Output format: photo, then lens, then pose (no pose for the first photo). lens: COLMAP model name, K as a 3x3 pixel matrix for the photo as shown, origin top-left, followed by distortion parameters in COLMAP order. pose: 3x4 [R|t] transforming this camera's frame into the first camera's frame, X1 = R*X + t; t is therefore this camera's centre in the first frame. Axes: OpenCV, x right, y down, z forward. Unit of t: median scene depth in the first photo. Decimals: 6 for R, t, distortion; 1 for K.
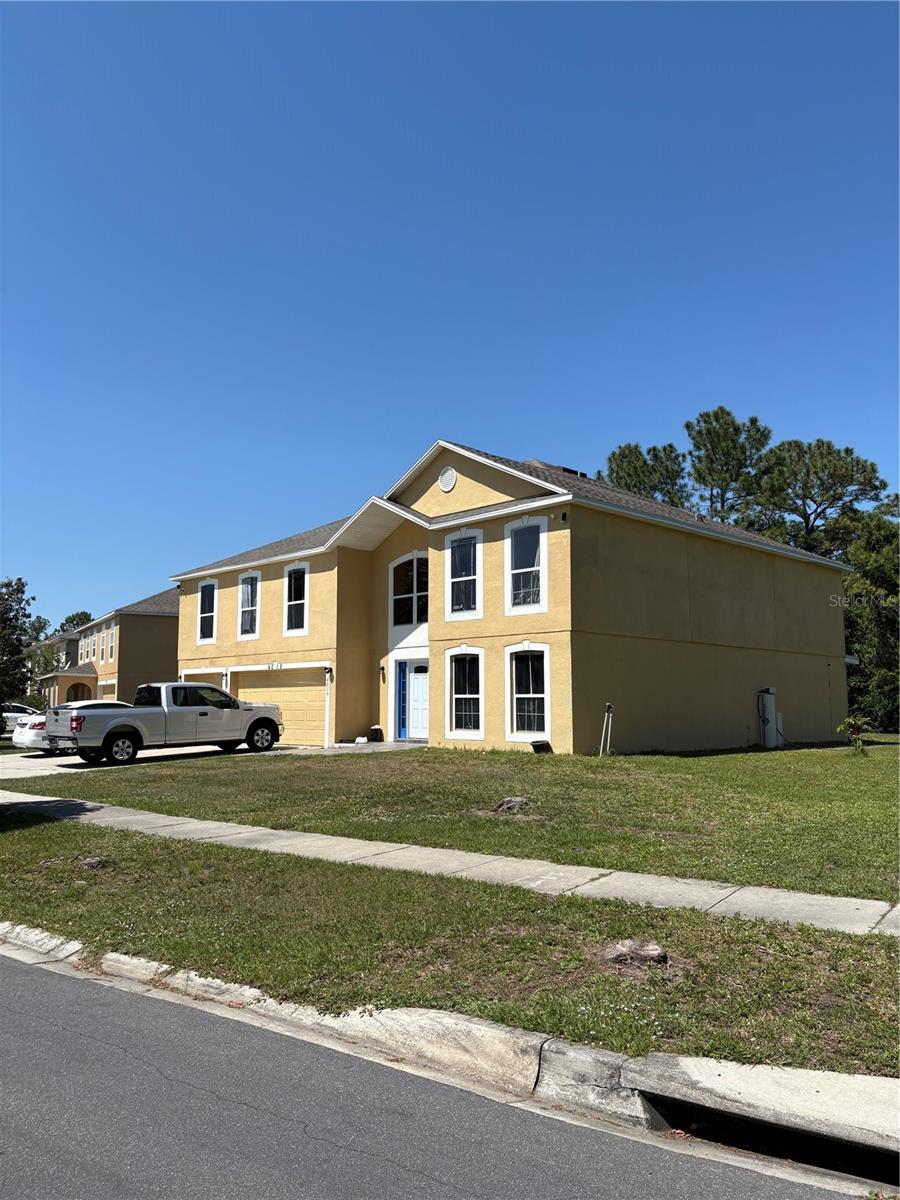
lens RADIAL K [[910.5, 0, 457.8], [0, 910.5, 603.9], [0, 0, 1]] dist [0.049168, -0.057582]
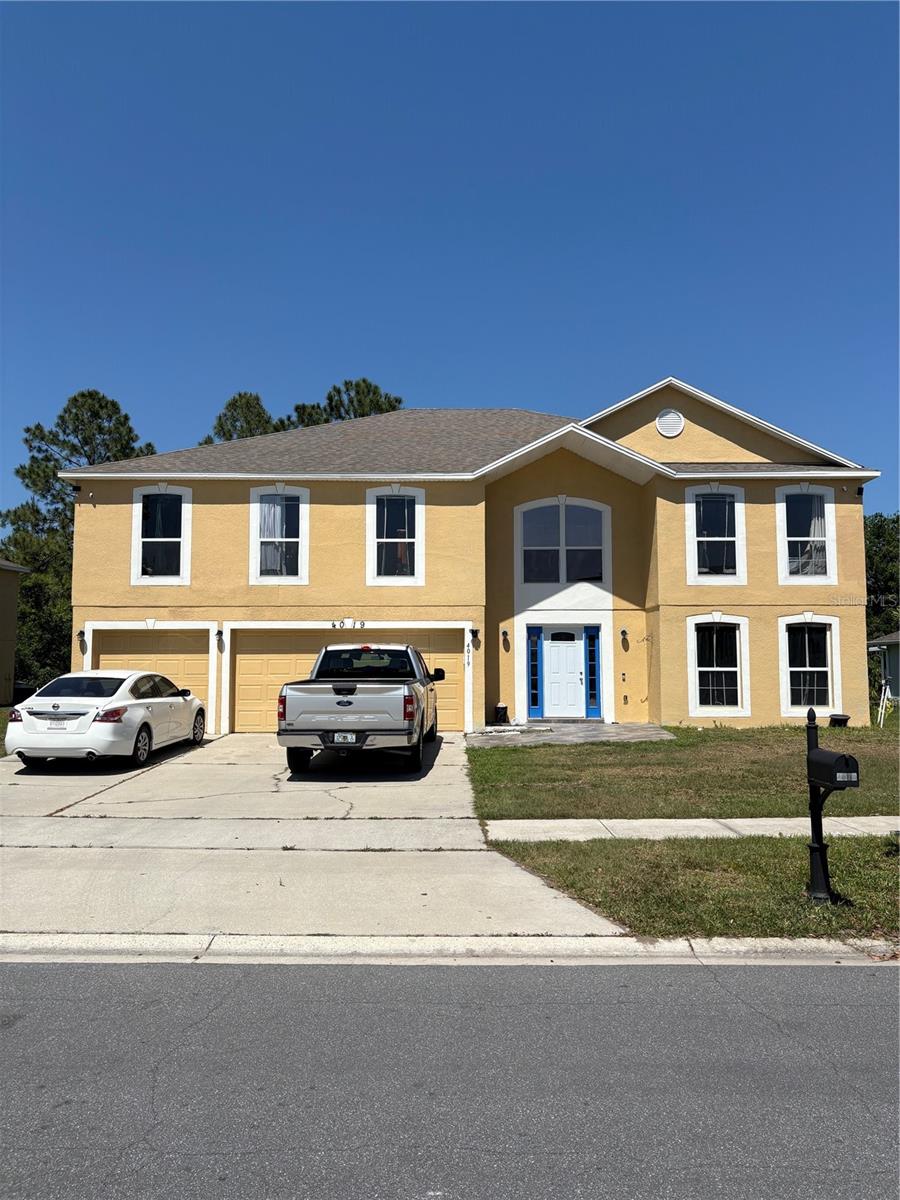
lens RADIAL K [[910.5, 0, 457.8], [0, 910.5, 603.9], [0, 0, 1]] dist [0.049168, -0.057582]
pose [[0.708723, 0.059475, 0.702975, -0.790974], [-0.079138, 0.996853, -0.004553, 0.059462], [-0.701034, -0.052405, 0.711200, 0.521198]]
